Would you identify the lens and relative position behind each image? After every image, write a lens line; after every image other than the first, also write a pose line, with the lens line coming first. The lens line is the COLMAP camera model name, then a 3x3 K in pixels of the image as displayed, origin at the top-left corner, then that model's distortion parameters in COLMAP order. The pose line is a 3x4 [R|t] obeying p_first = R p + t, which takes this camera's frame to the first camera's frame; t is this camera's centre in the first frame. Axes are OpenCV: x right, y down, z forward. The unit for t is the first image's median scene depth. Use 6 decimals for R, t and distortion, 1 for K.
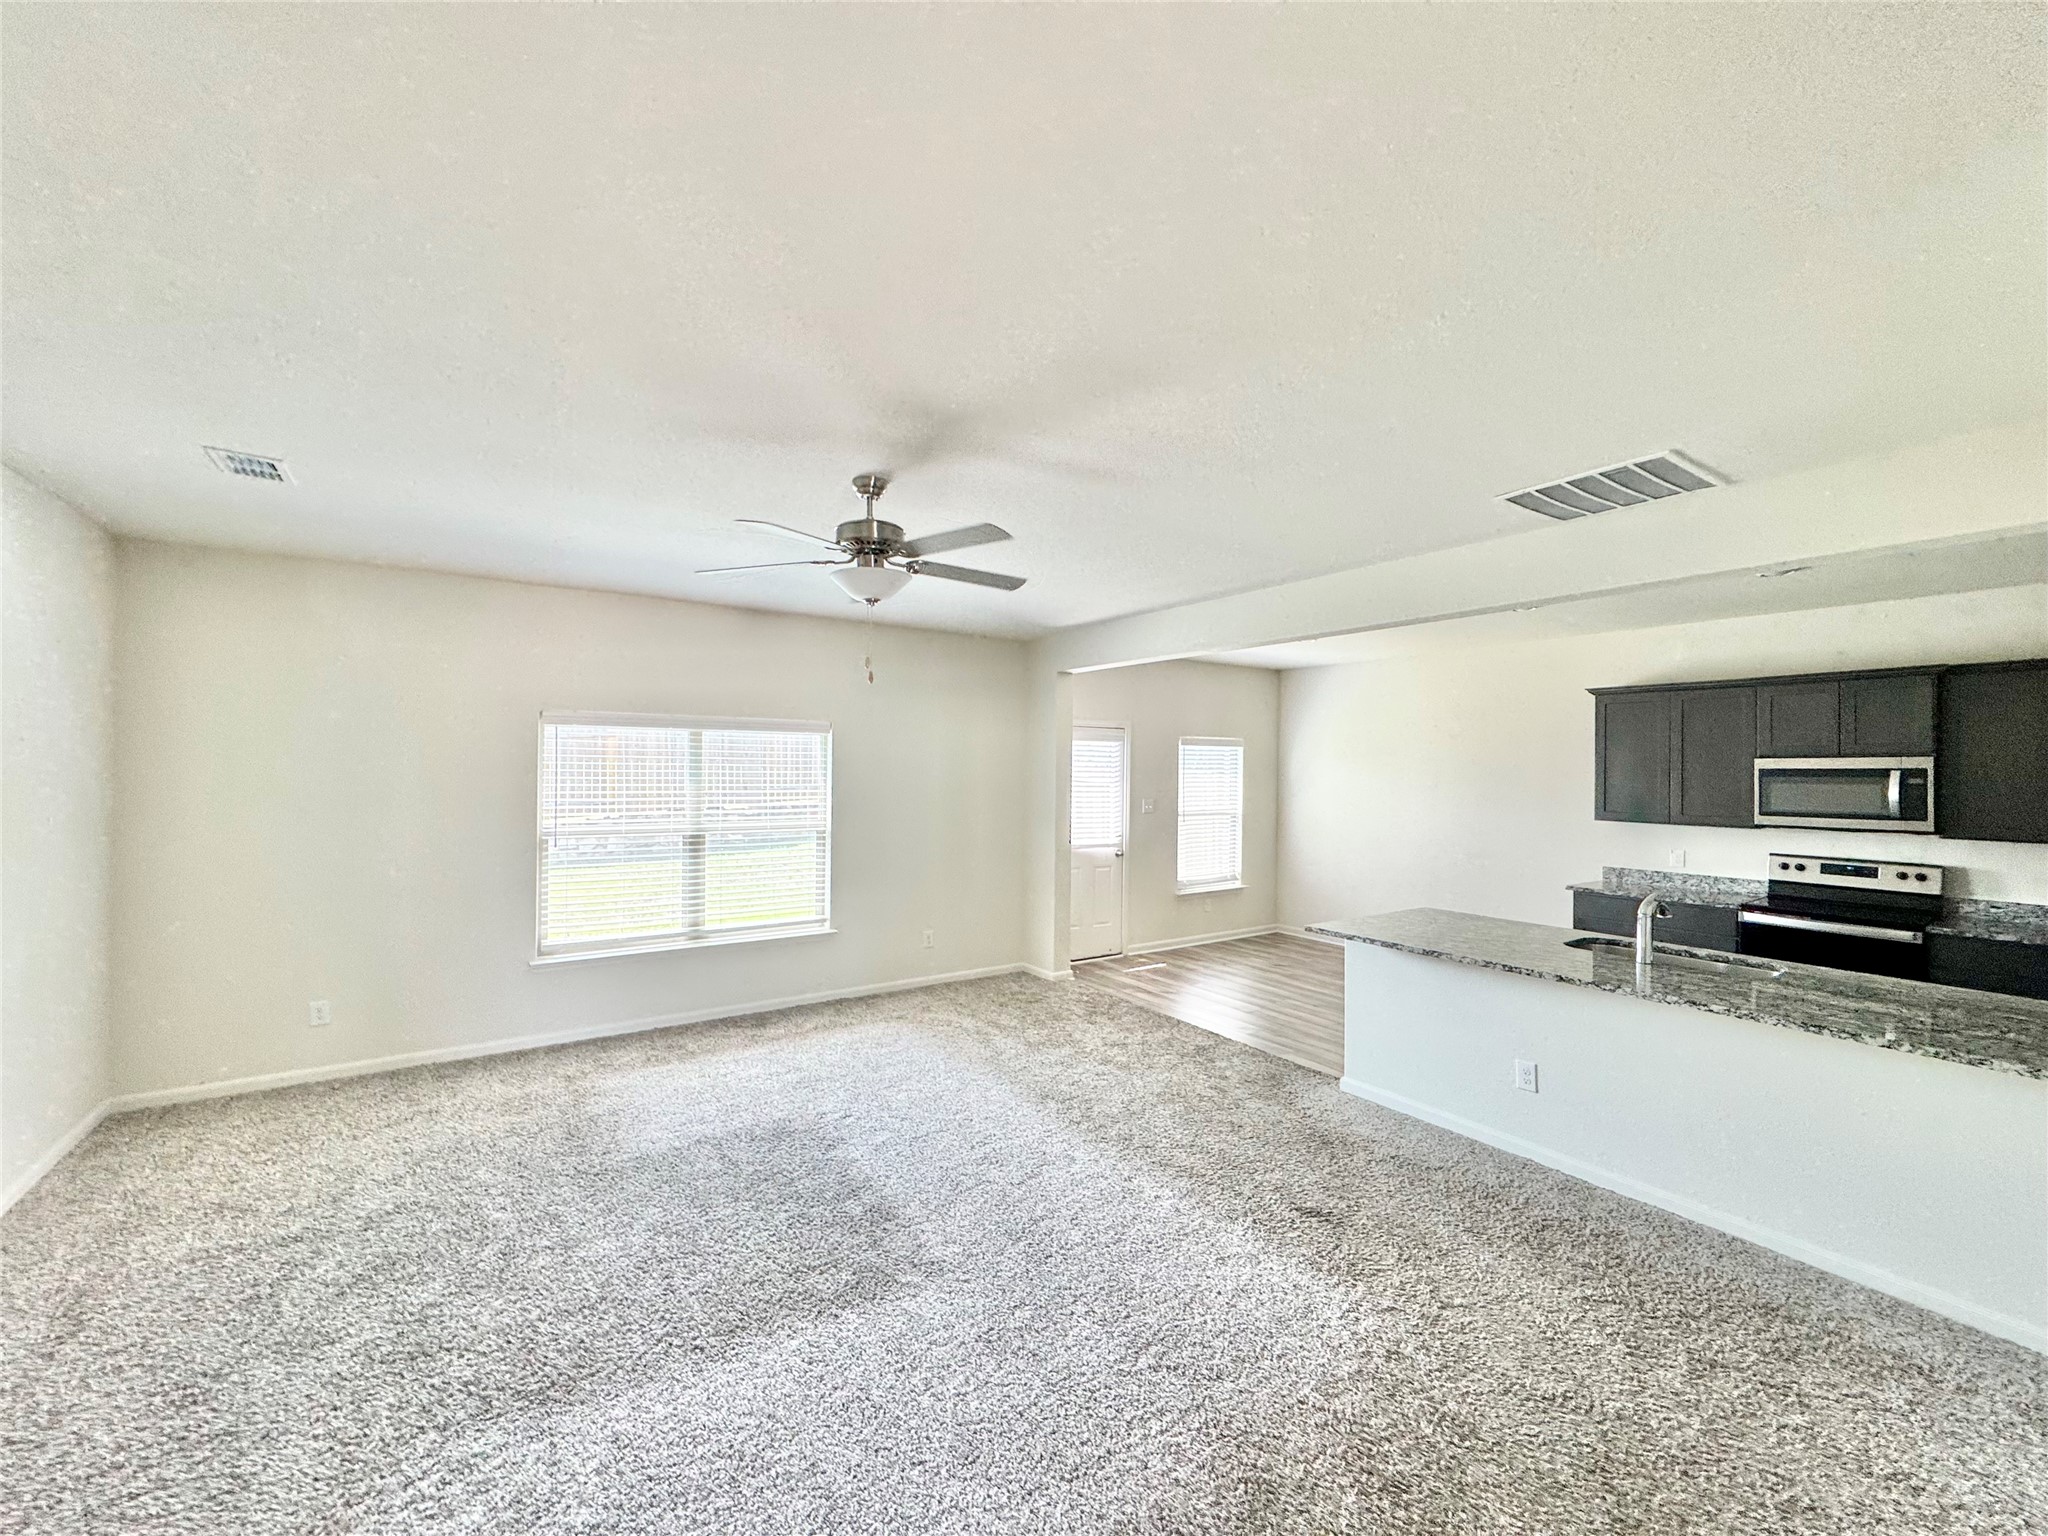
lens RADIAL K [[819.2, 0, 1024.0], [0, 819.2, 768.0], [0, 0, 1]] dist [-0.001478, -0.000205]
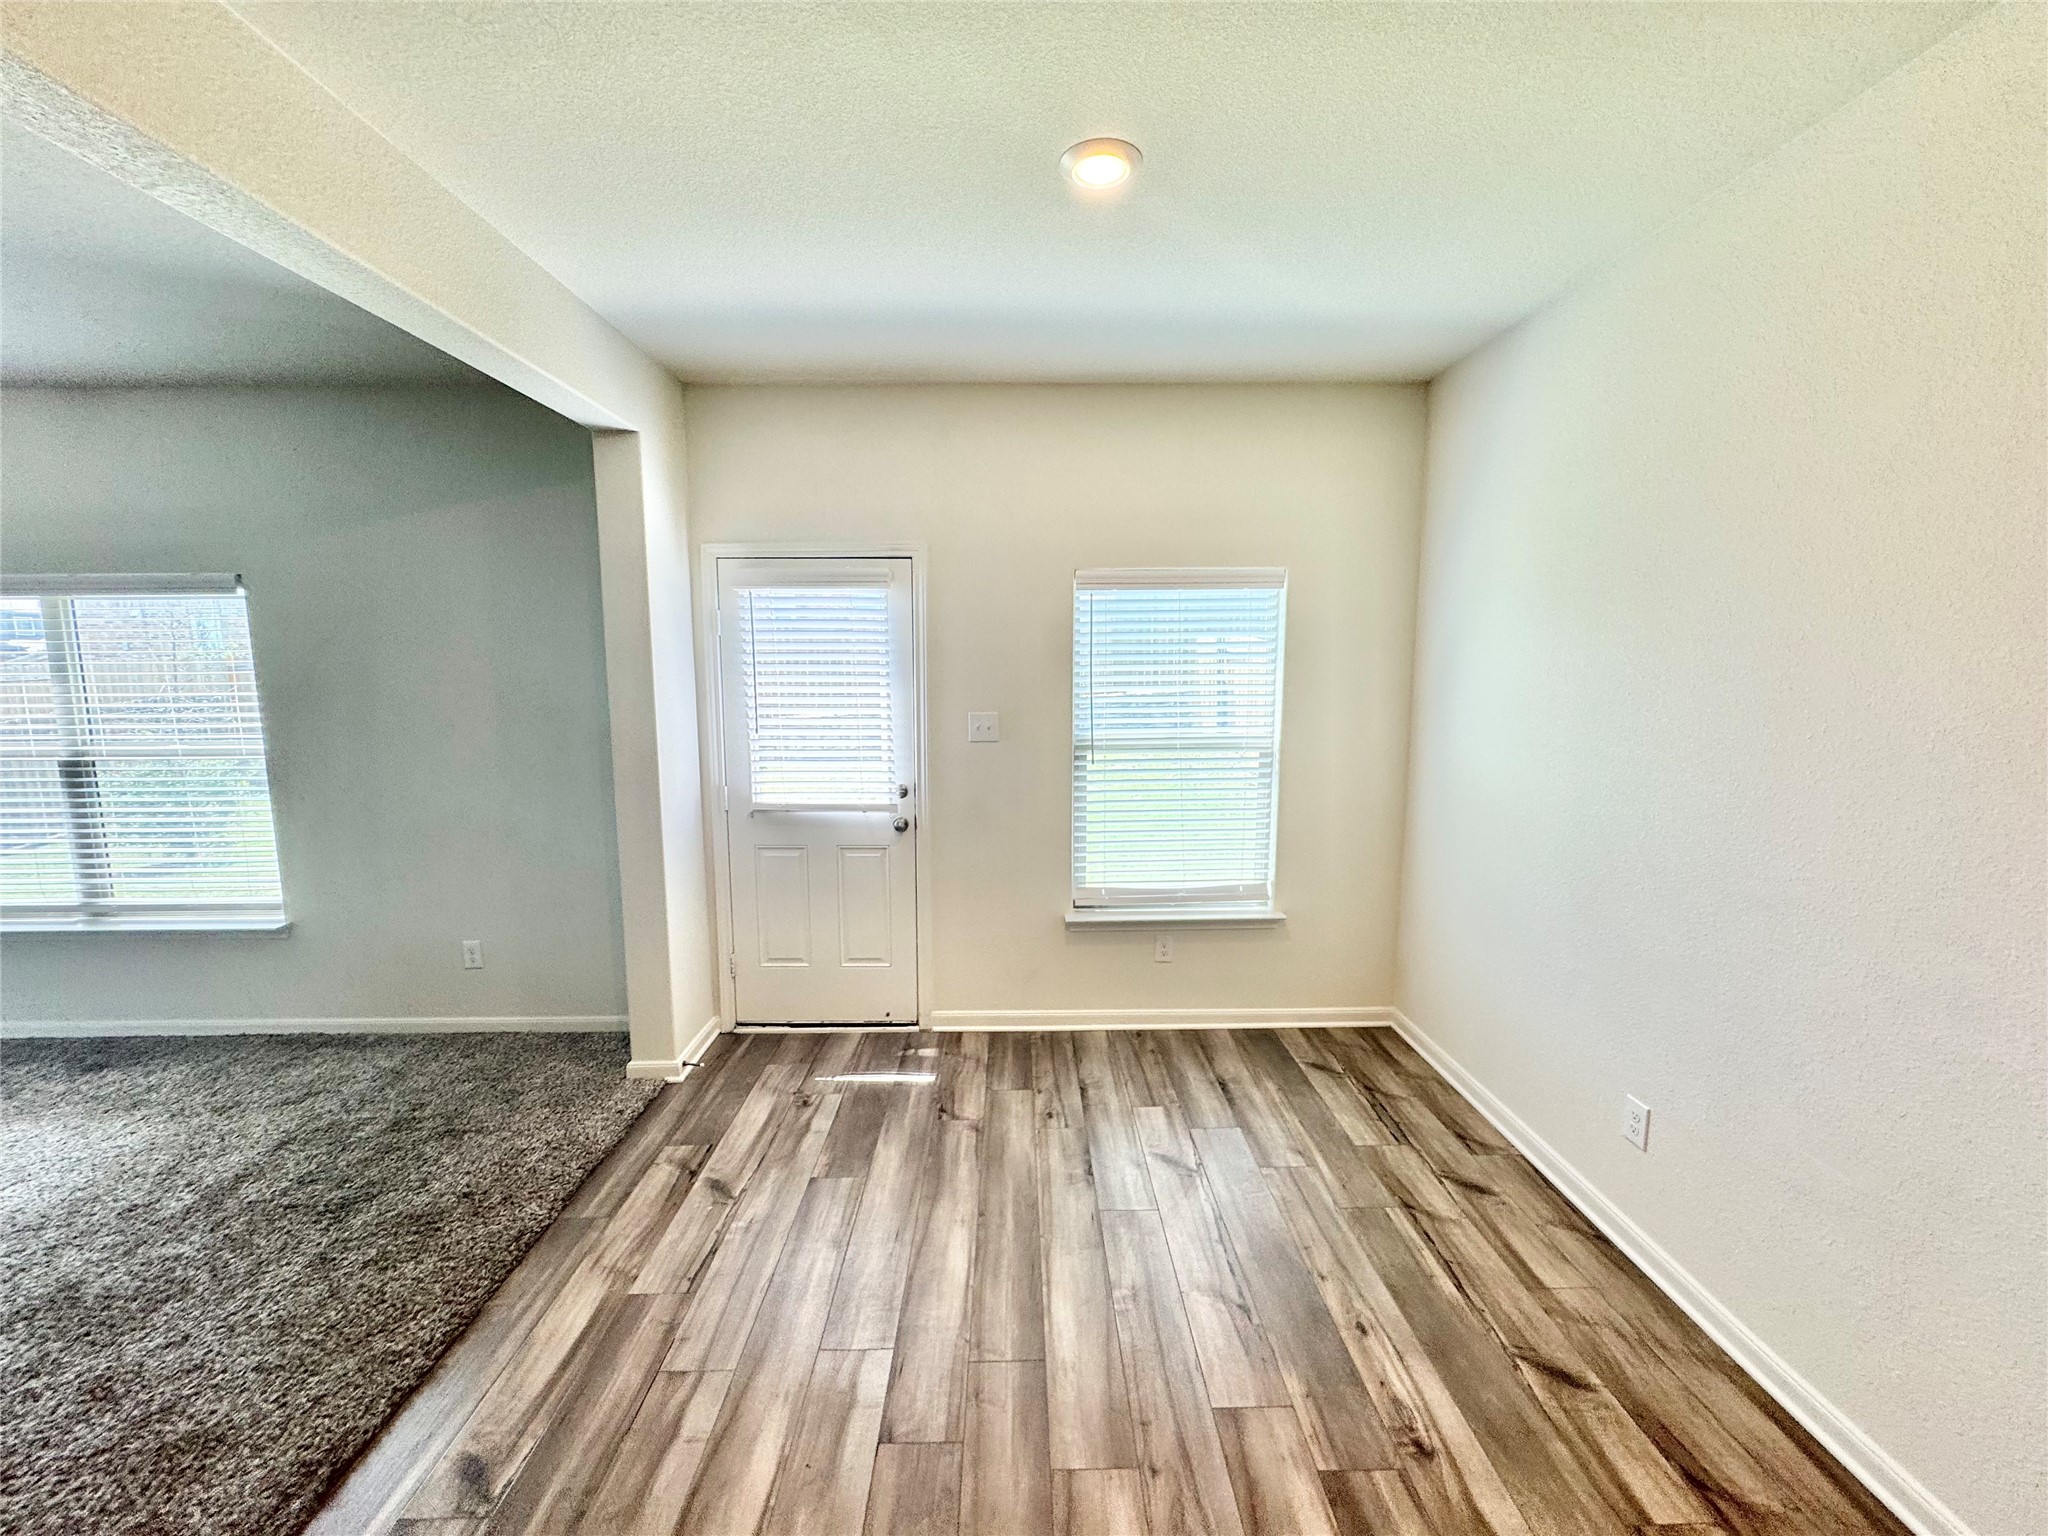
lens RADIAL K [[819.2, 0, 1024.0], [0, 819.2, 768.0], [0, 0, 1]] dist [-0.001478, -0.000205]
pose [[0.835300, 0.057091, -0.546823, 0.520322], [0.015561, 0.991740, 0.127314, 0.014135], [0.549575, -0.114854, 0.827512, 0.773199]]
